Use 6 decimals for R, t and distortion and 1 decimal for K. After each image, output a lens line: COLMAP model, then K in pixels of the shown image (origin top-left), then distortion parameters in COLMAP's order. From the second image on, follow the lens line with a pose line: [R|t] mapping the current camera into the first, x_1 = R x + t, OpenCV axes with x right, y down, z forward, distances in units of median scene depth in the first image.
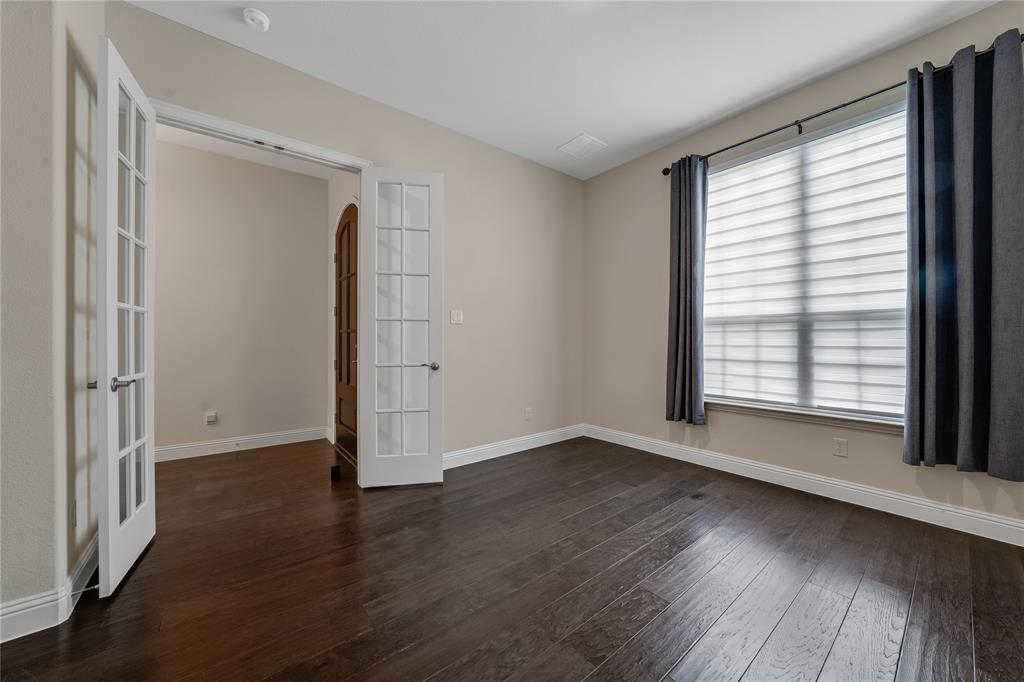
lens RADIAL K [[373.3, 0, 509.9], [0, 373.3, 342.0], [0, 0, 1]] dist [-0.010951, 0.000931]
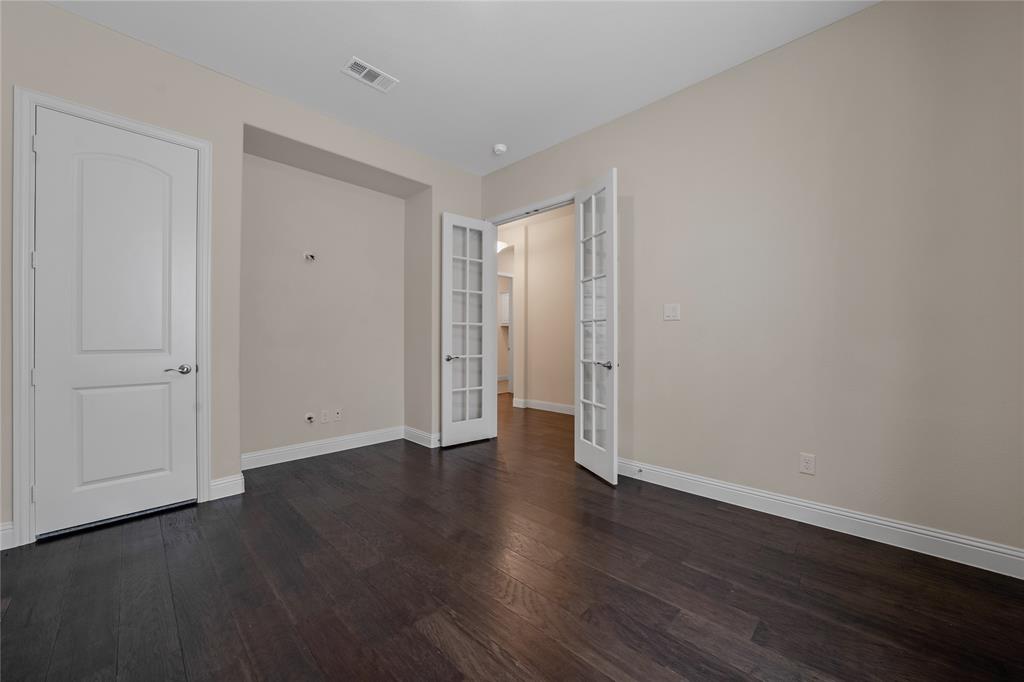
lens RADIAL K [[373.3, 0, 511.8], [0, 373.3, 342.9], [0, 0, 1]] dist [-0.010951, 0.000931]
pose [[0.134683, 0.006175, -0.990869, 1.067267], [0.000303, 0.999980, 0.006273, -0.002012], [0.990889, -0.001145, 0.134679, 0.867894]]
